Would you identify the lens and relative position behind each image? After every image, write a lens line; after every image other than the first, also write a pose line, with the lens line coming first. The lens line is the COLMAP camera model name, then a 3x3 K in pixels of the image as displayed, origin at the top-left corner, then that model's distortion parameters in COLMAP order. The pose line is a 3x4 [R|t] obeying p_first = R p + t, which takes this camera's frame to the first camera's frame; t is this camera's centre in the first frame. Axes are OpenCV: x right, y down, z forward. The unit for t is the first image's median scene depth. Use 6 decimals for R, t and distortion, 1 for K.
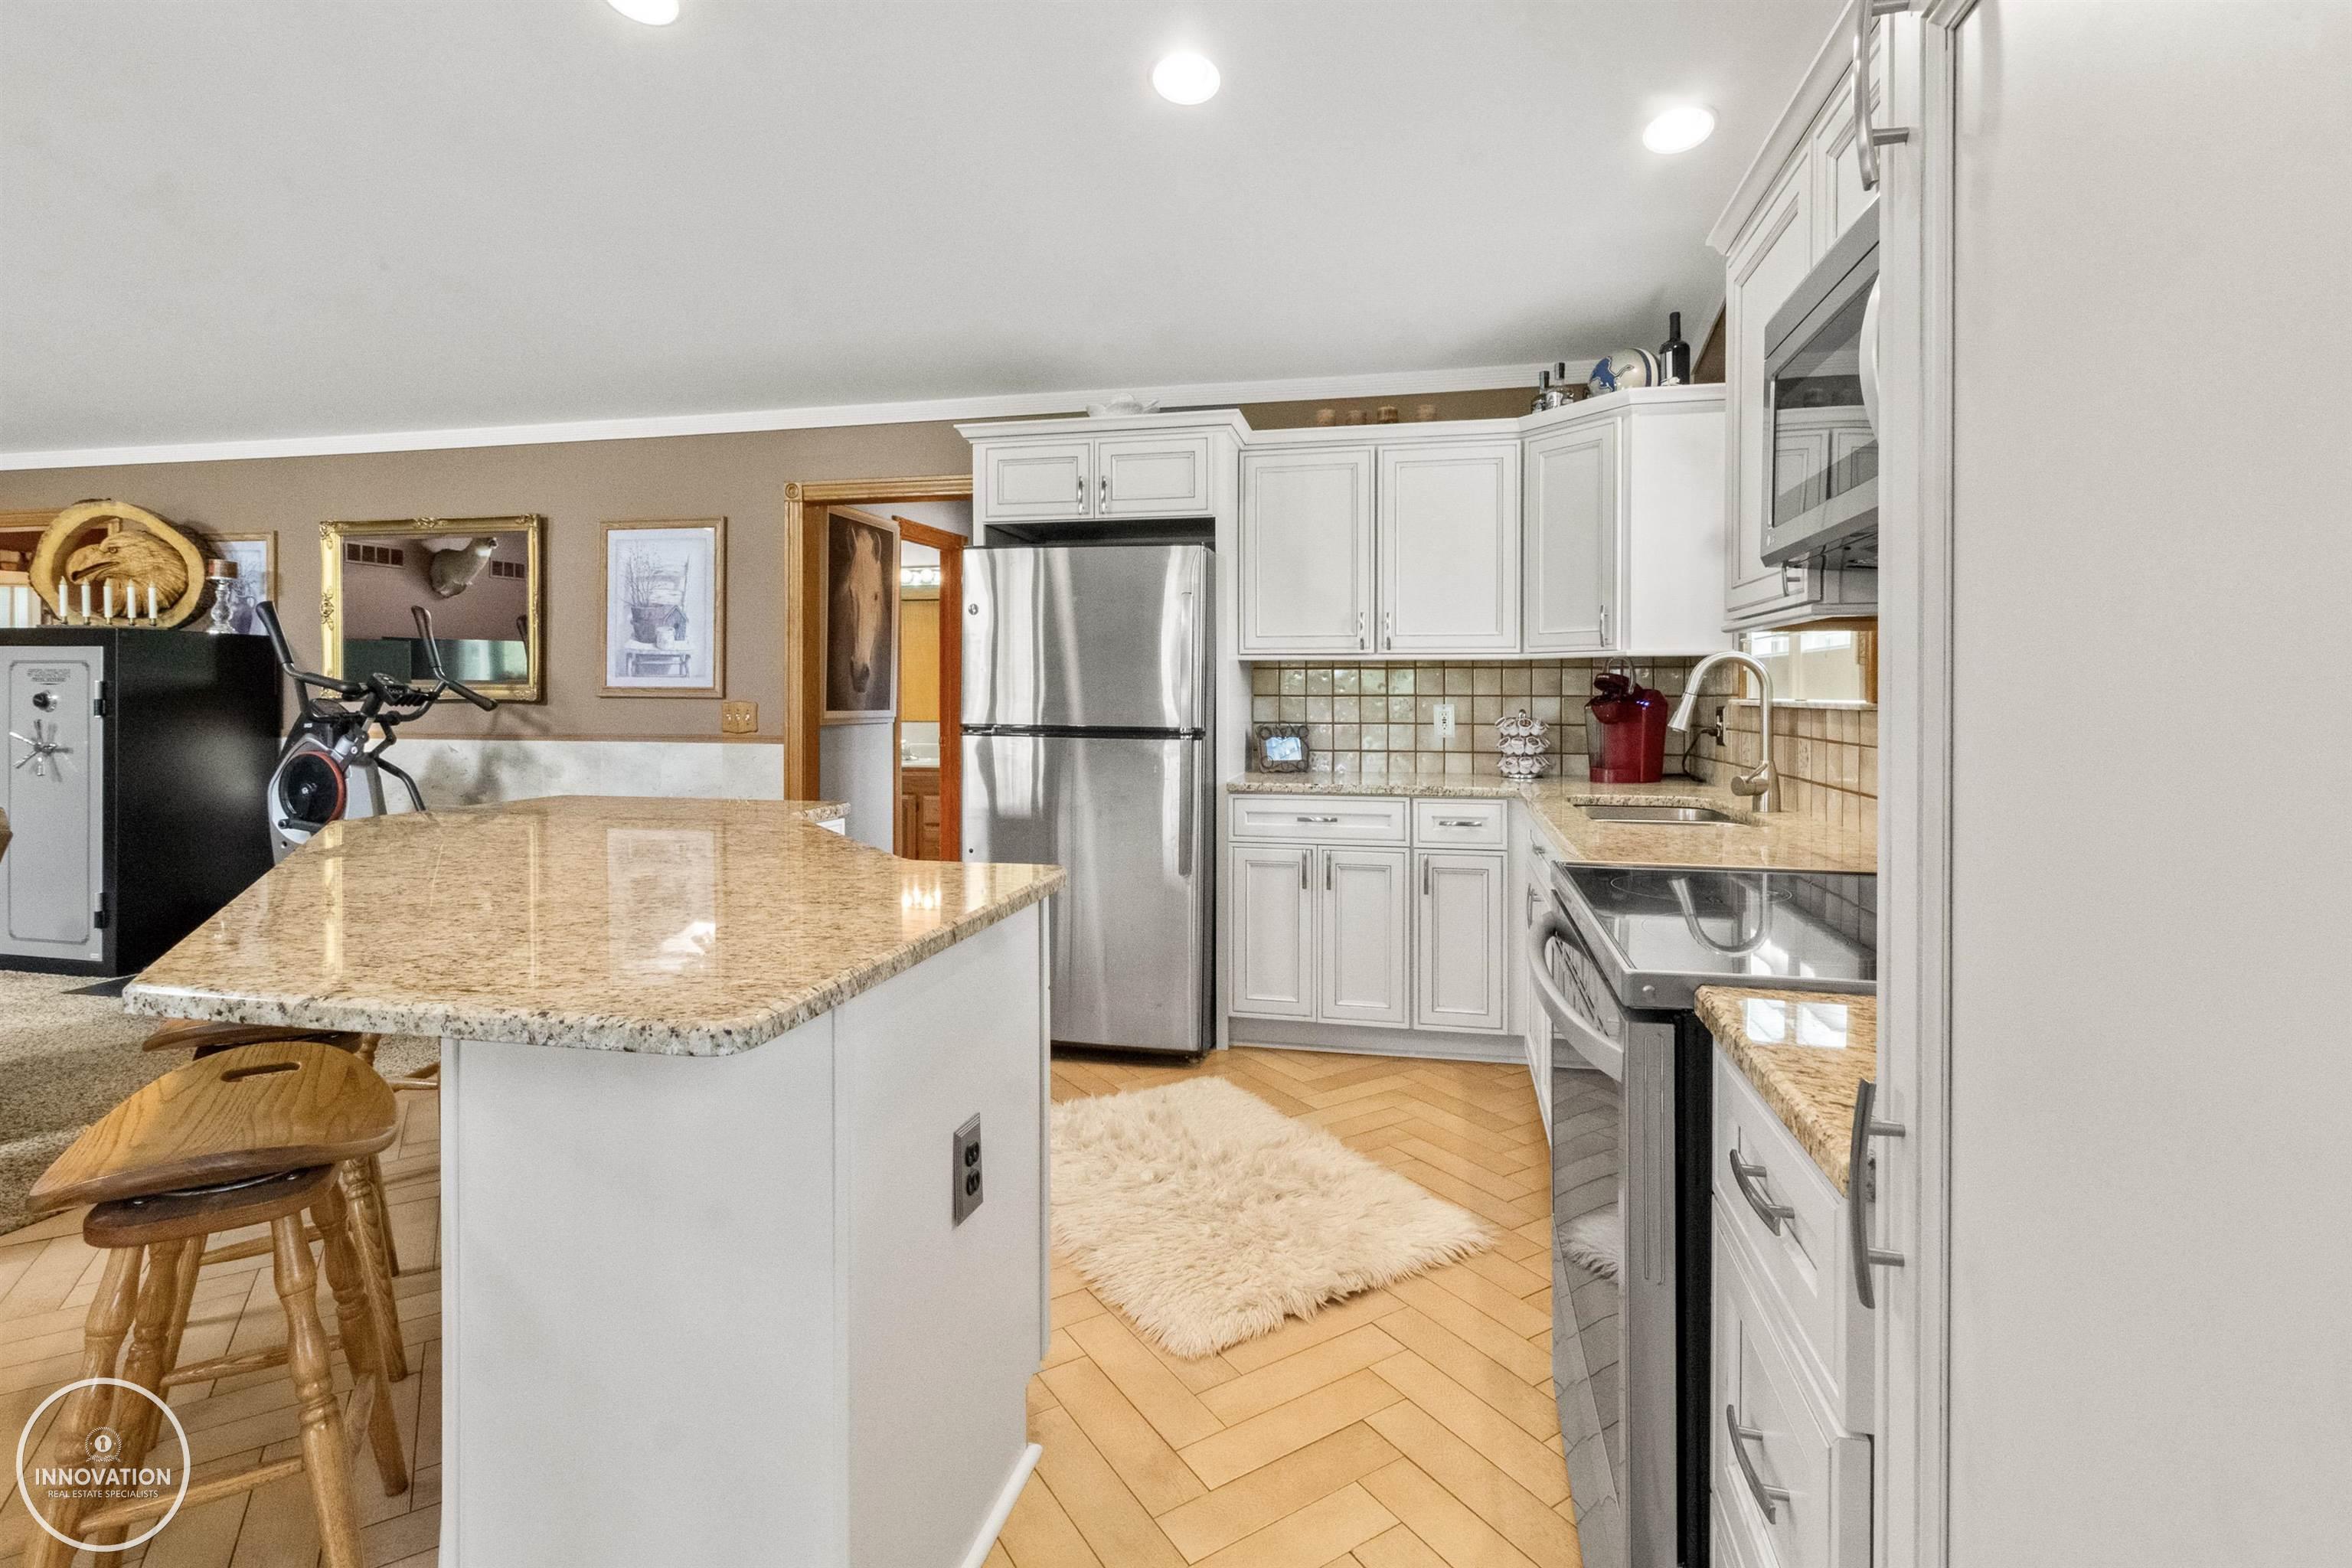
lens RADIAL K [[1095.8, 0, 1185.7], [0, 1095.8, 701.9], [0, 0, 1]] dist [0.000391, 0.000224]
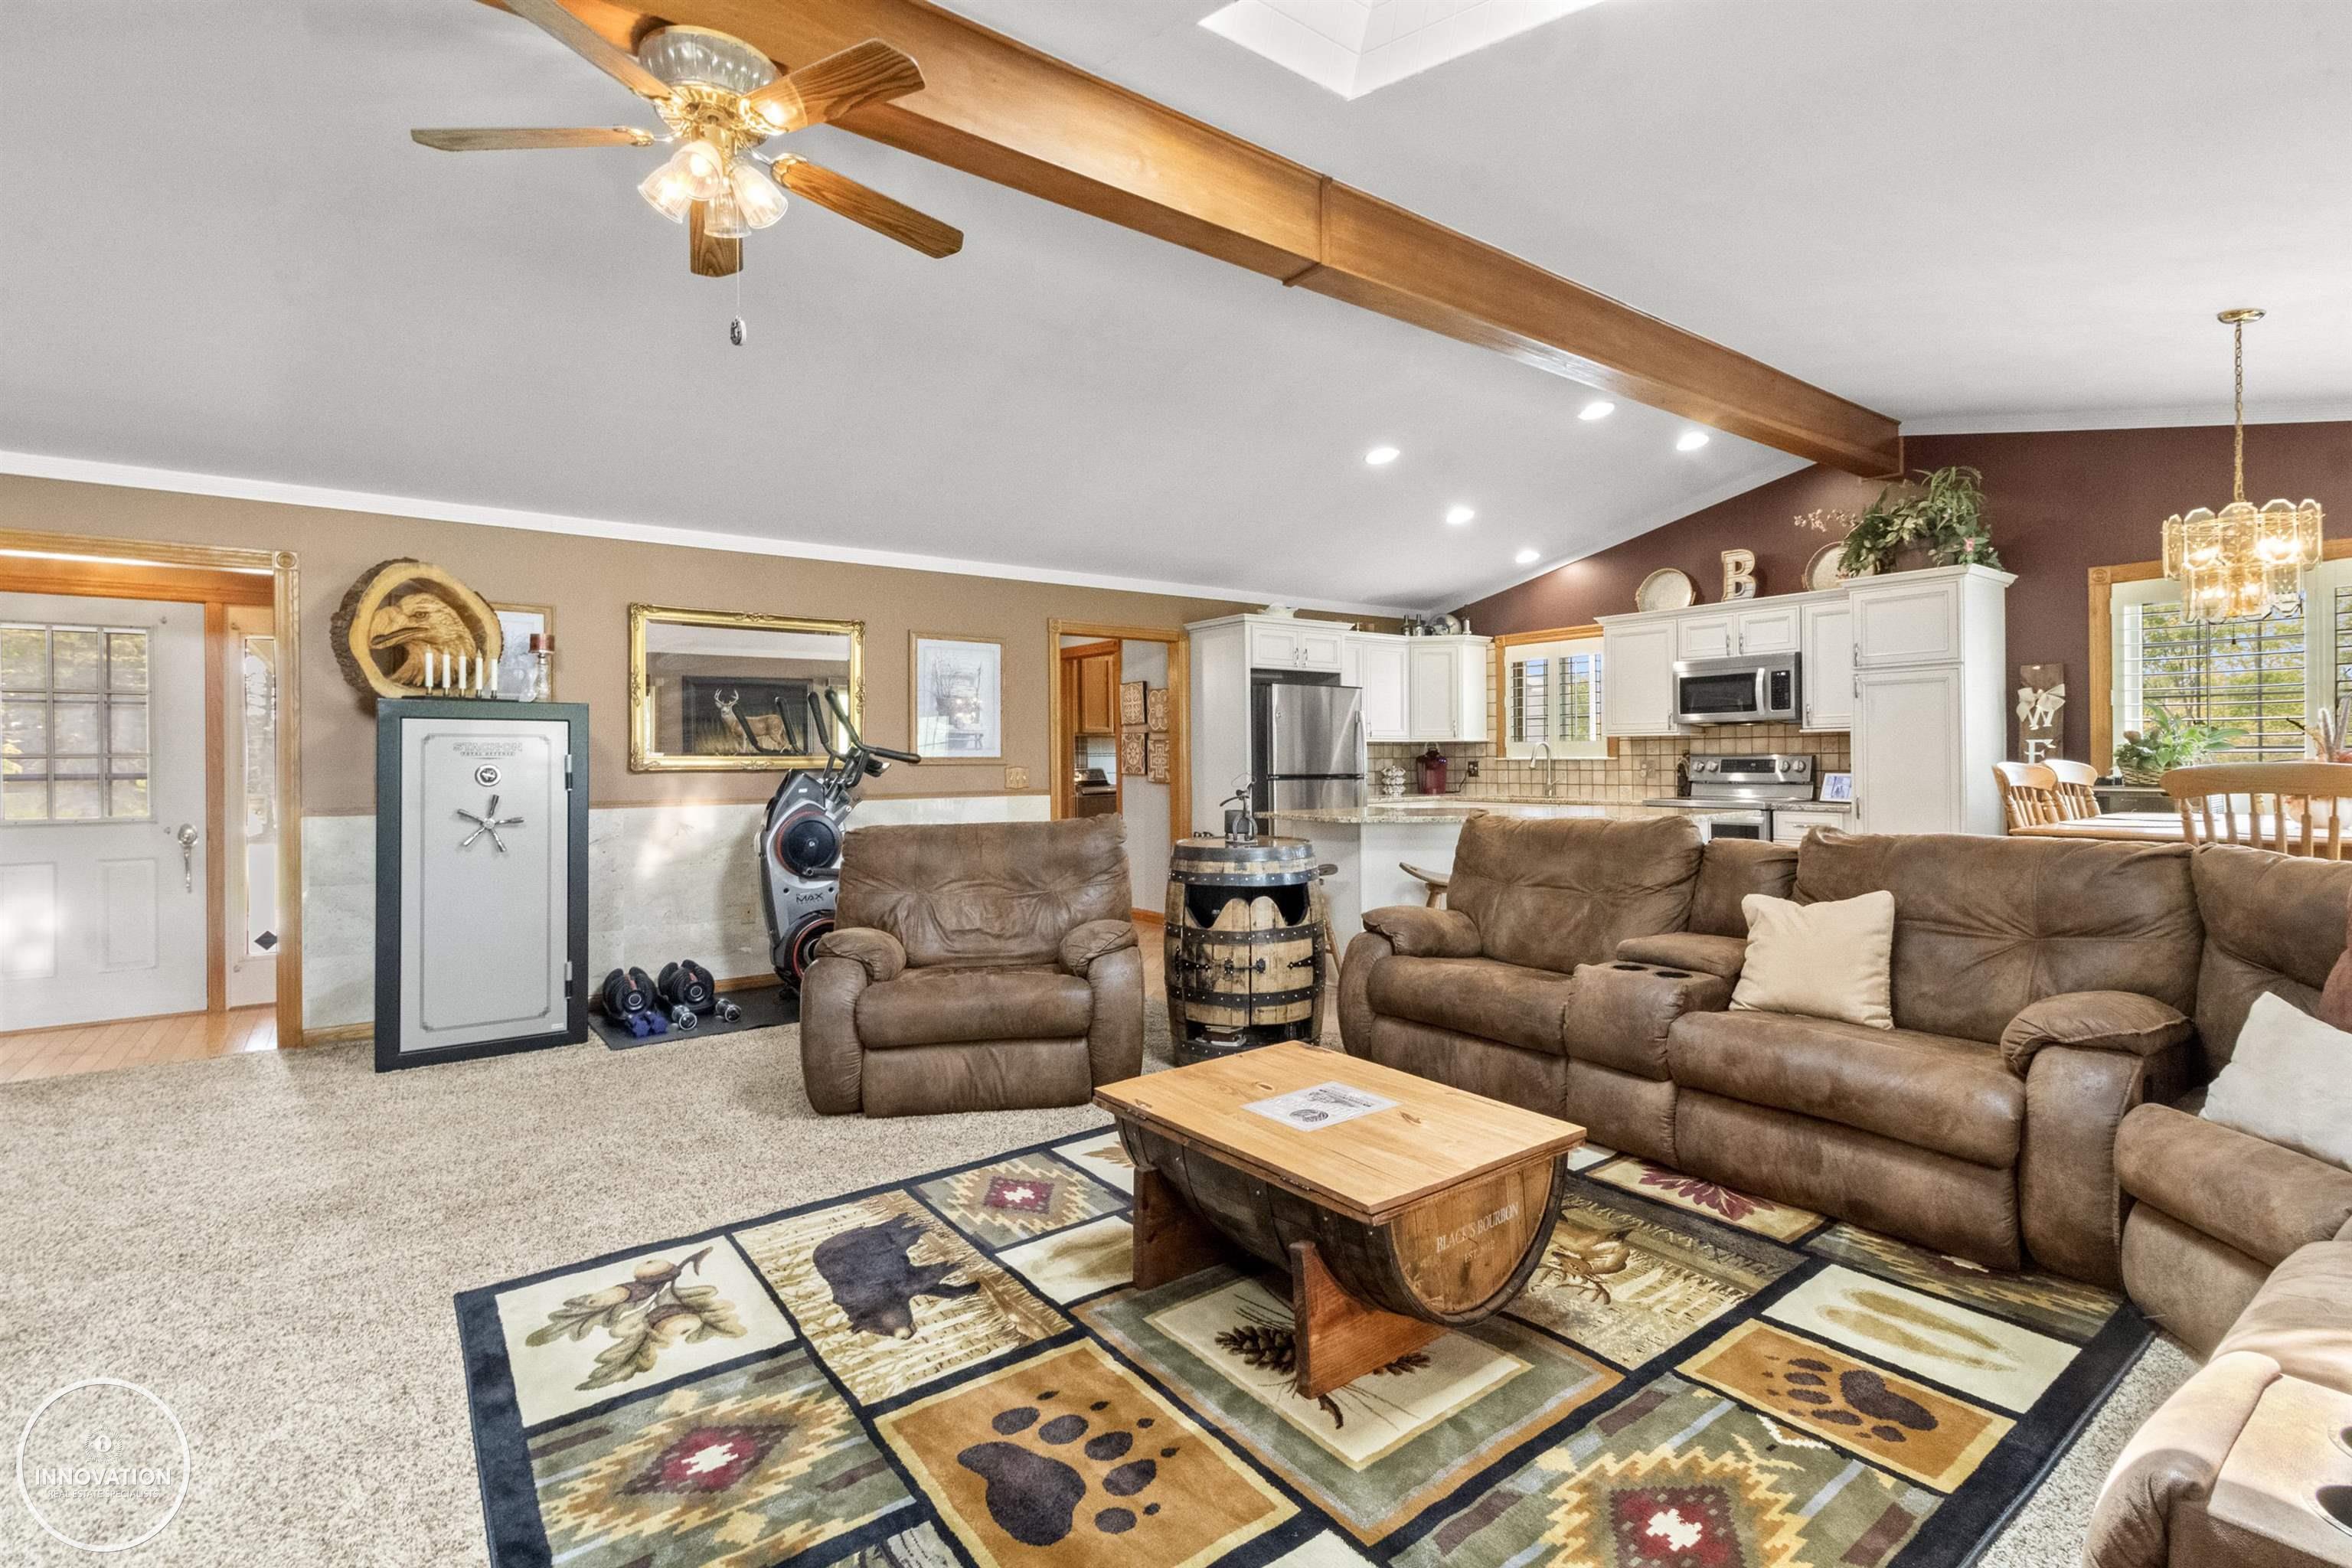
lens RADIAL K [[1081.7, 0, 1186.3], [0, 1081.7, 749.5], [0, 0, 1]] dist [-0.001336, -0.000042]
pose [[0.654318, -0.001440, 0.756218, -1.676210], [0.016637, 0.999784, -0.012492, -0.002564], [-0.756036, 0.020755, 0.654201, -0.119600]]
